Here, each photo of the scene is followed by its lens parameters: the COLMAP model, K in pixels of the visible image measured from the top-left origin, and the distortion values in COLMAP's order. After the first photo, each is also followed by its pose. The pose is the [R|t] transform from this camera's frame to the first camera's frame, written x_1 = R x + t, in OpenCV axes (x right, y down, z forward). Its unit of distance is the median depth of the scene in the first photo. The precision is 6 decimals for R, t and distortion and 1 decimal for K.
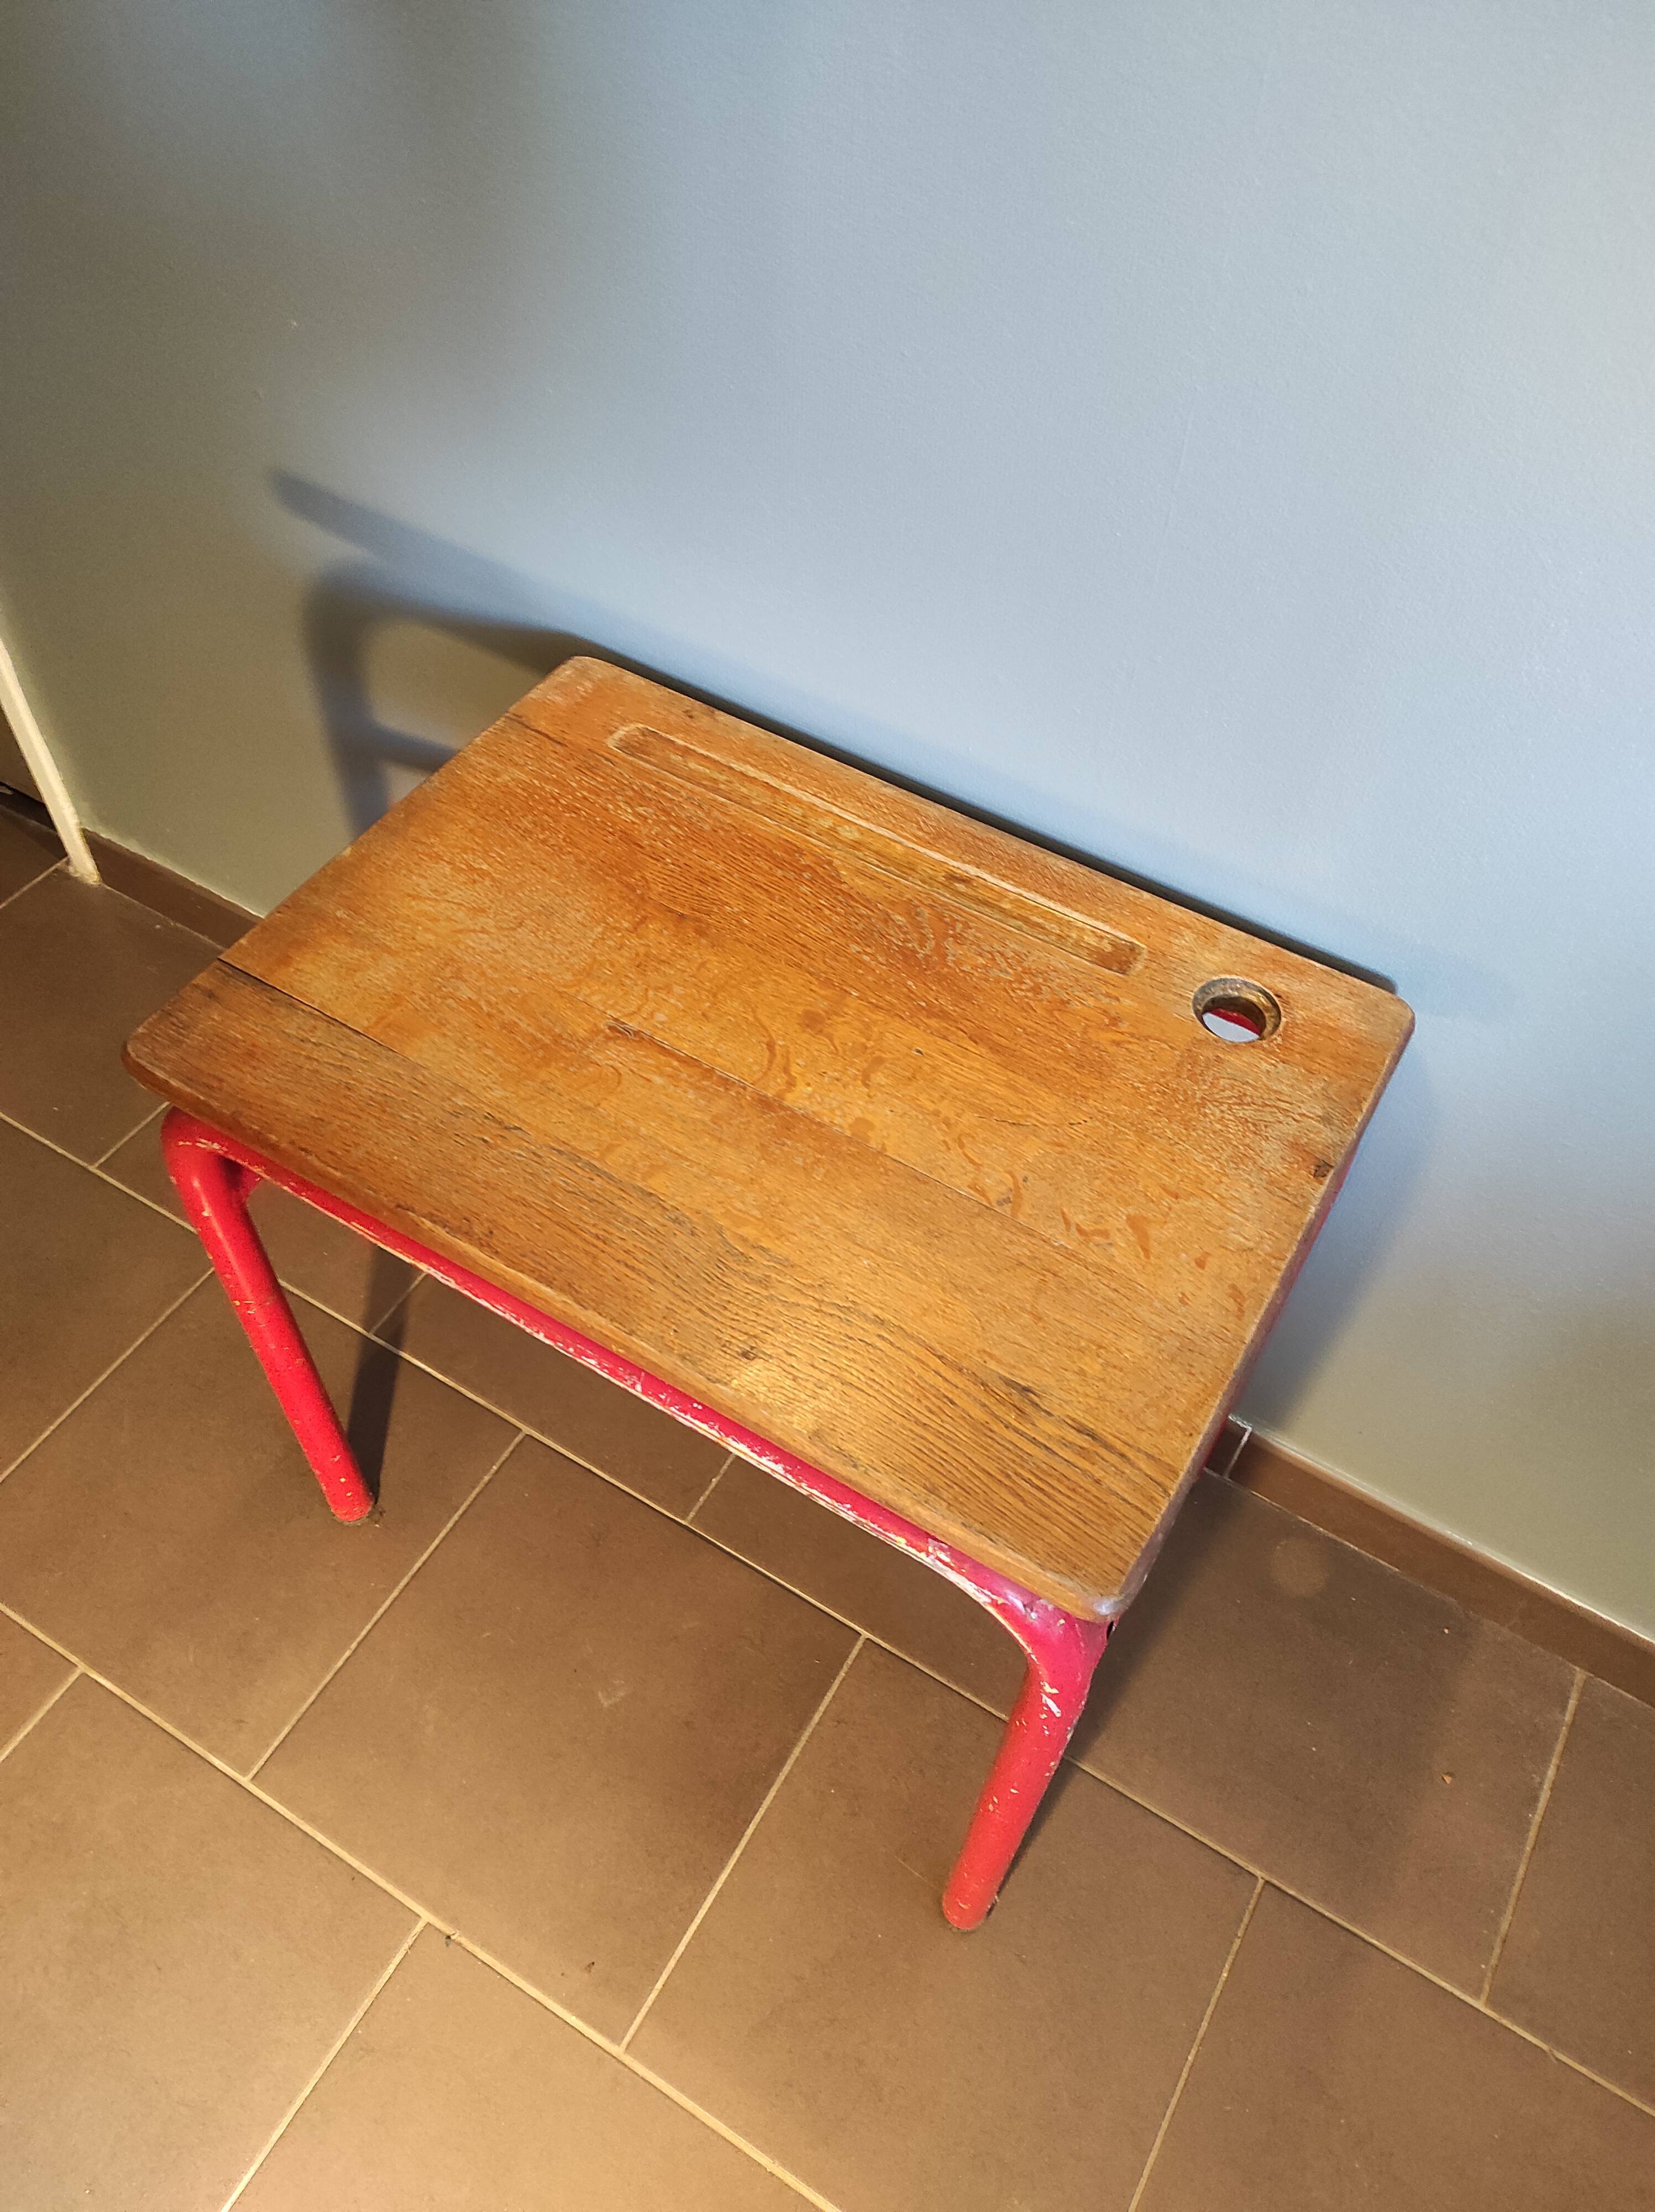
lens RADIAL K [[1627.2, 0, 828.0], [0, 1627.2, 1095.0], [0, 0, 1]] dist [0.054084, -0.050299]
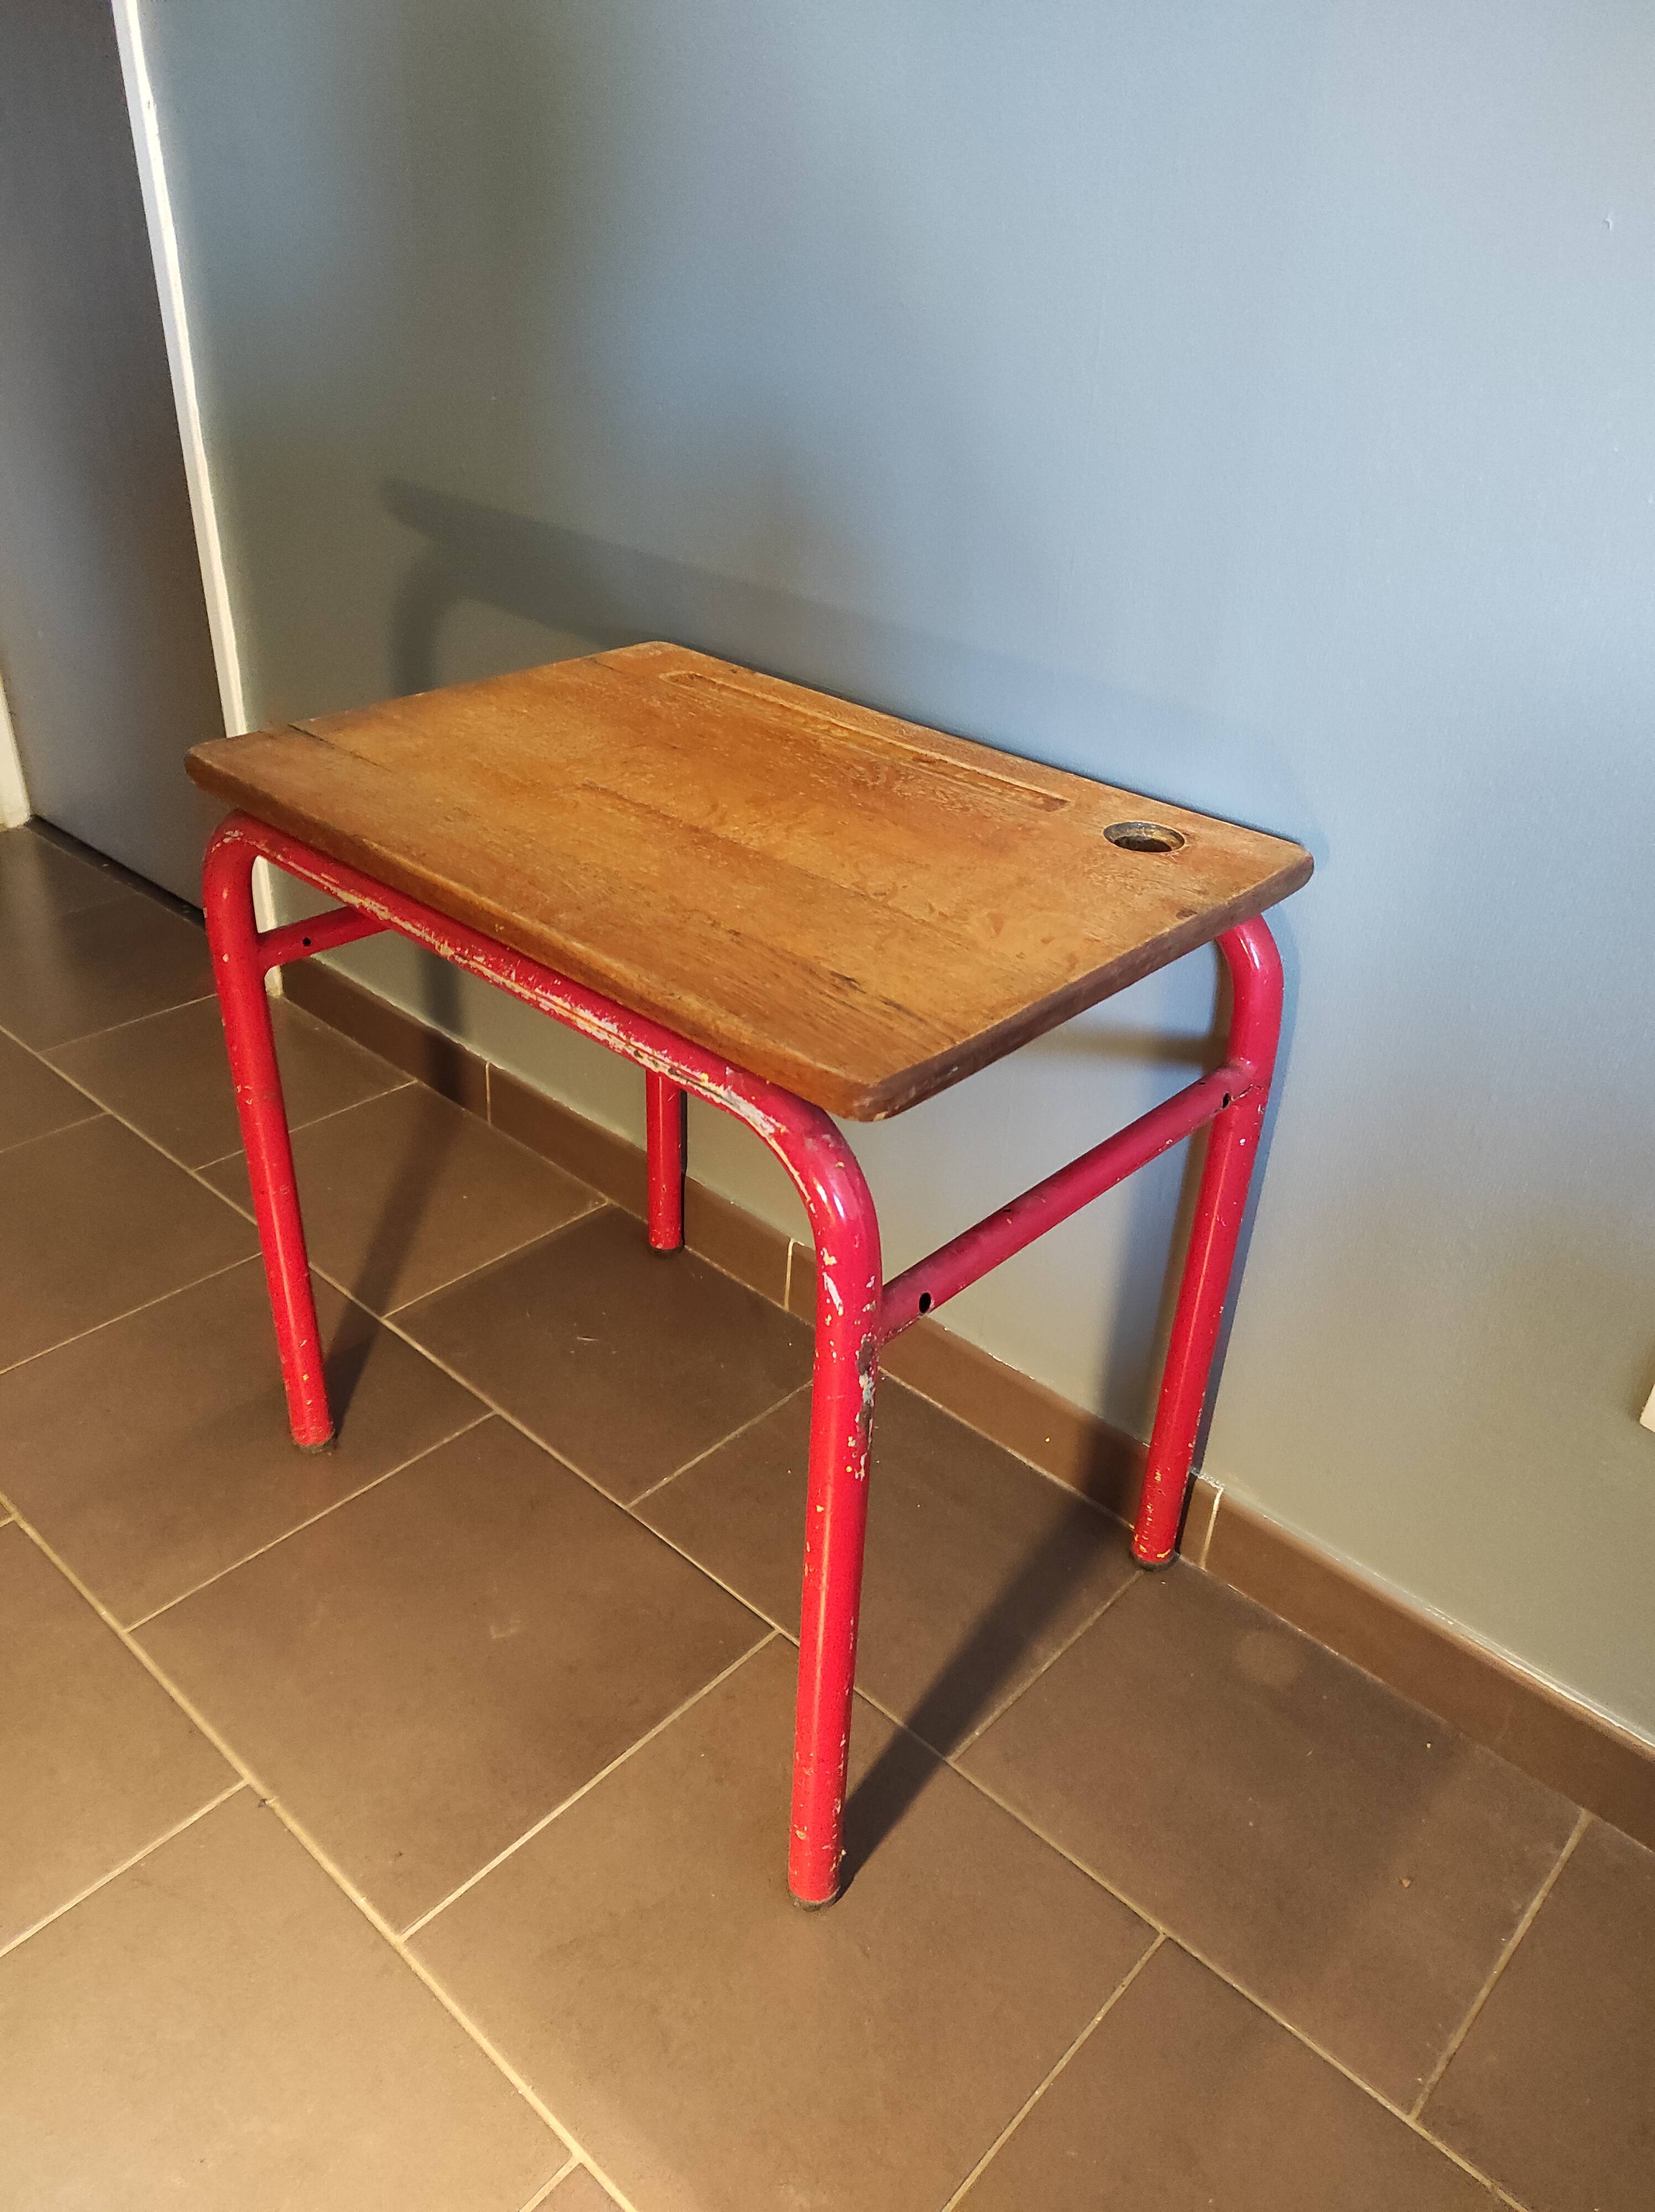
lens RADIAL K [[1627.2, 0, 826.4], [0, 1627.2, 1094.8], [0, 0, 1]] dist [0.054084, -0.050299]
pose [[0.979962, 0.108696, -0.166911, 0.219145], [-0.161507, 0.924053, -0.346471, 0.465491], [0.116574, 0.366485, 0.923092, 0.031576]]
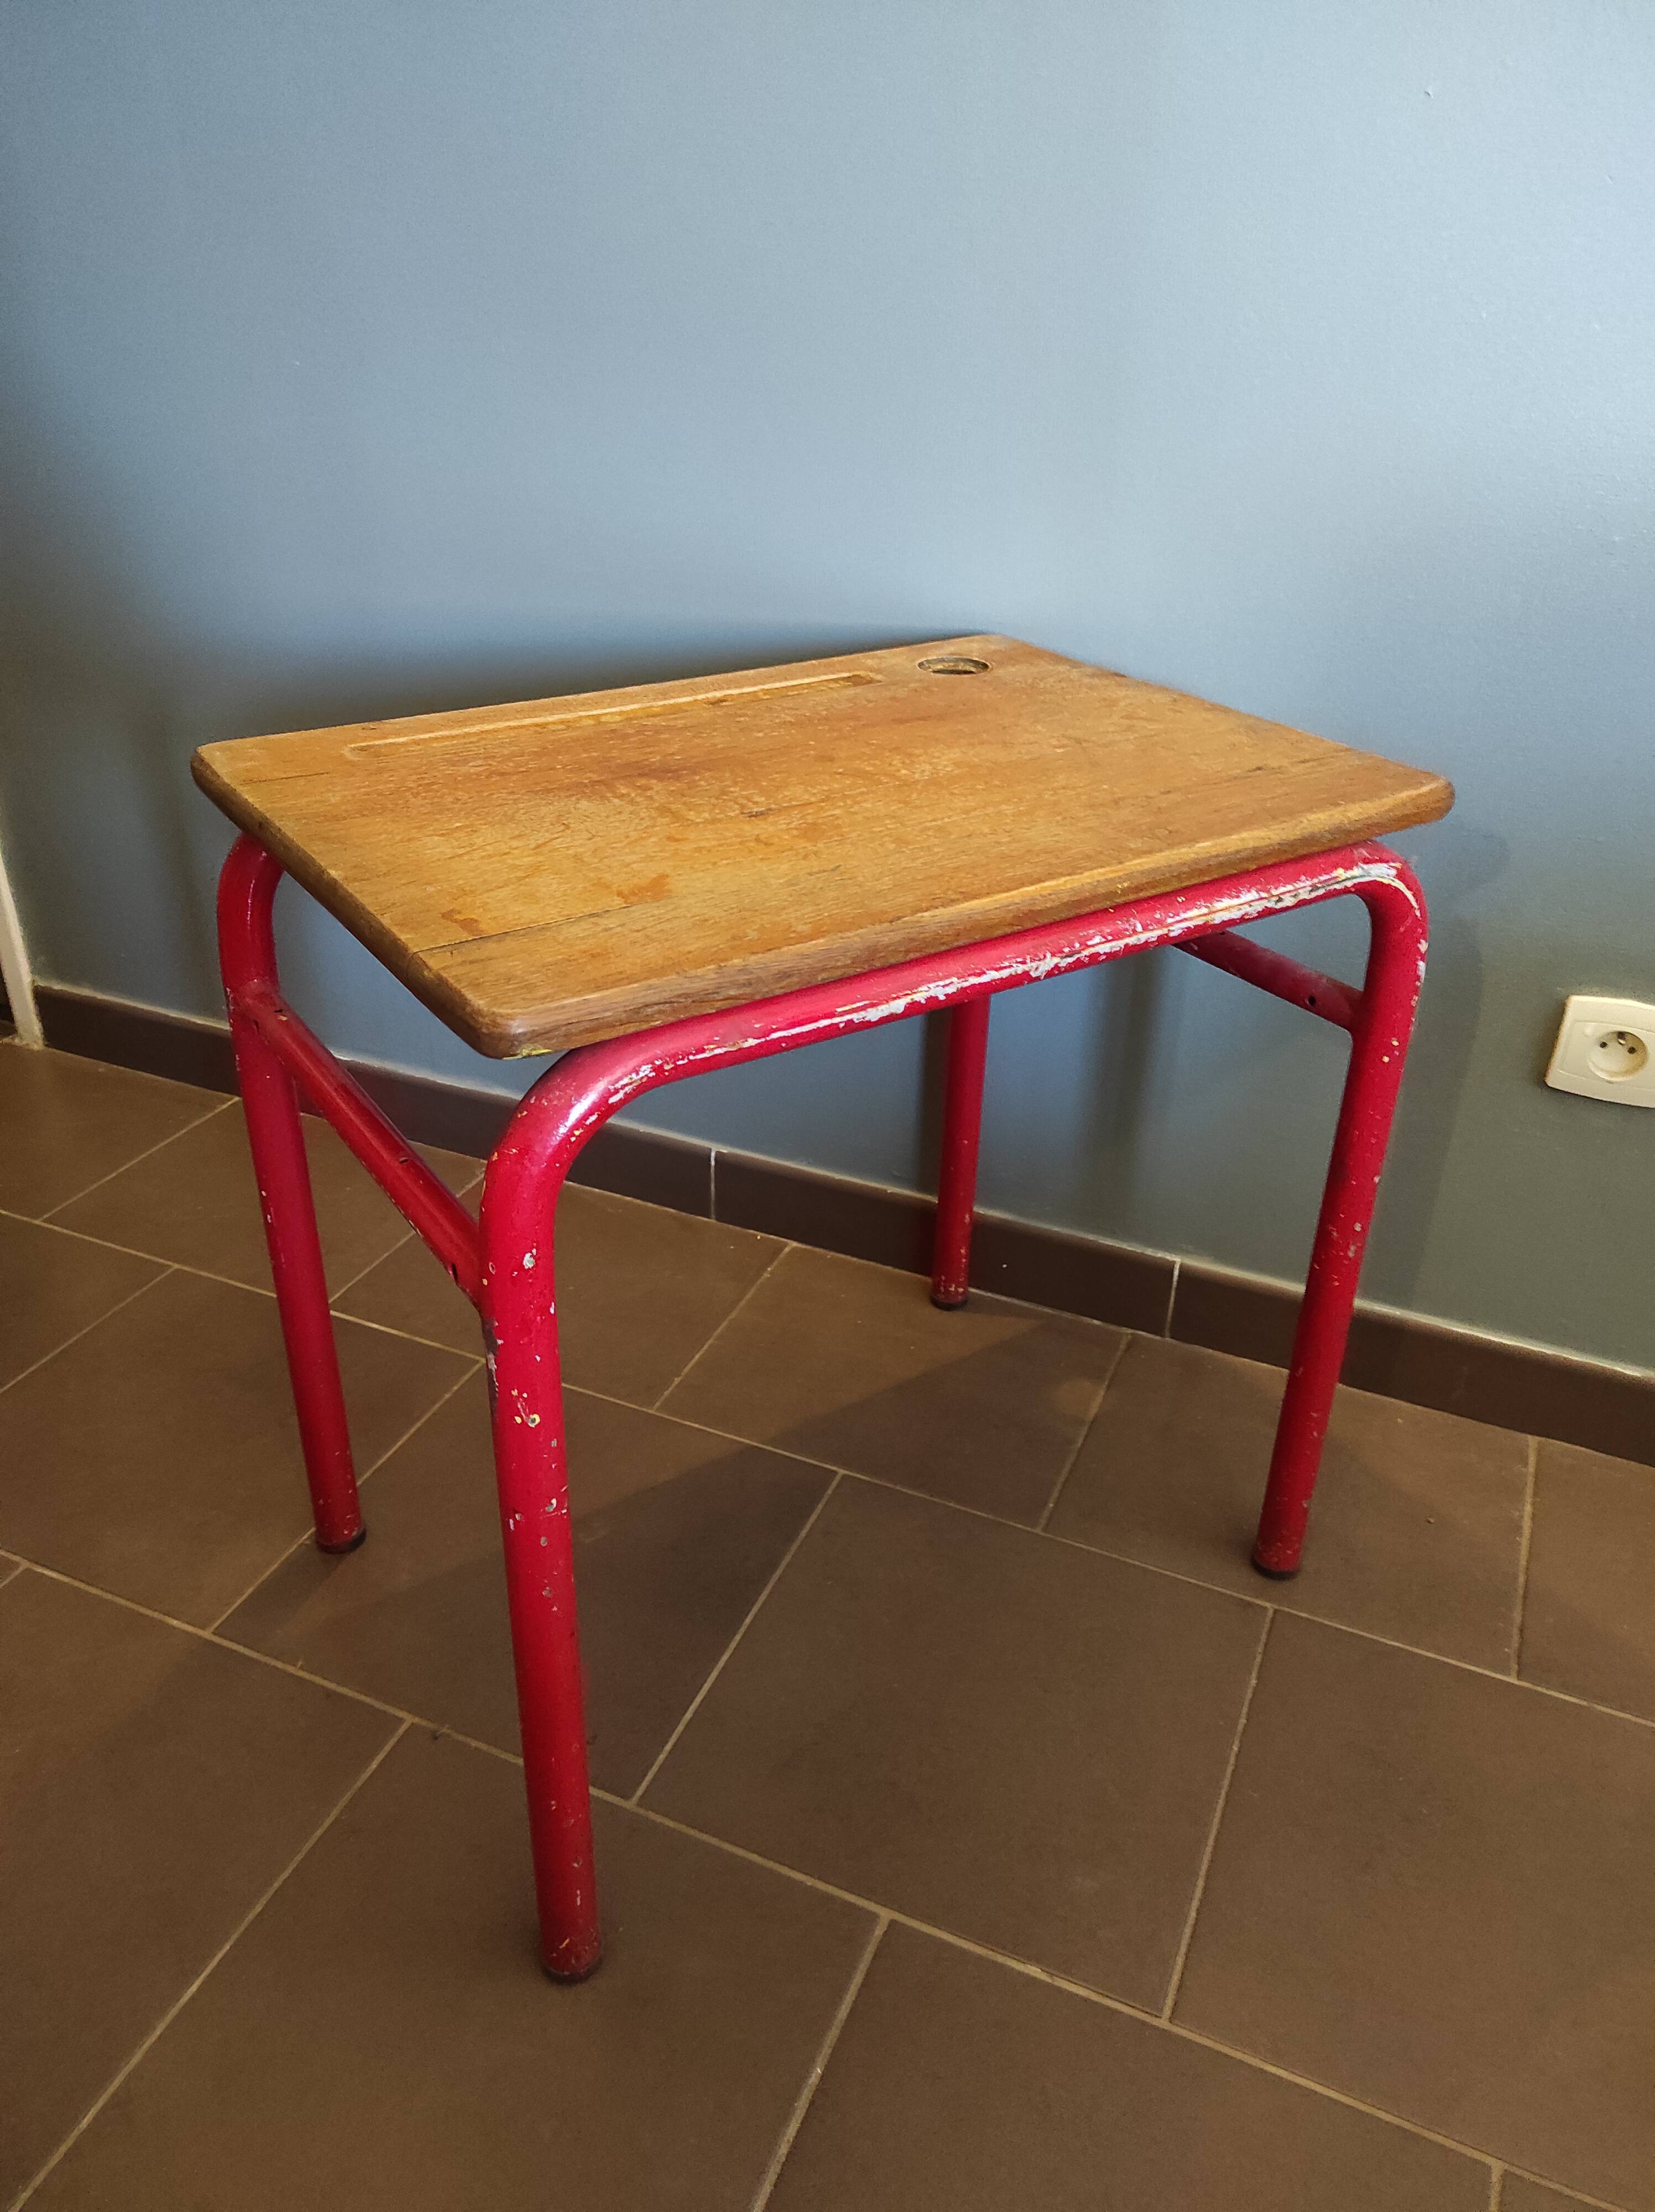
lens RADIAL K [[1627.2, 0, 824.4], [0, 1627.2, 1100.2], [0, 0, 1]] dist [0.054084, -0.050299]
pose [[0.428752, -0.461024, 0.776936, -0.810015], [0.705389, 0.708145, 0.030936, 0.066592], [-0.564445, 0.534778, 0.628820, 0.409073]]
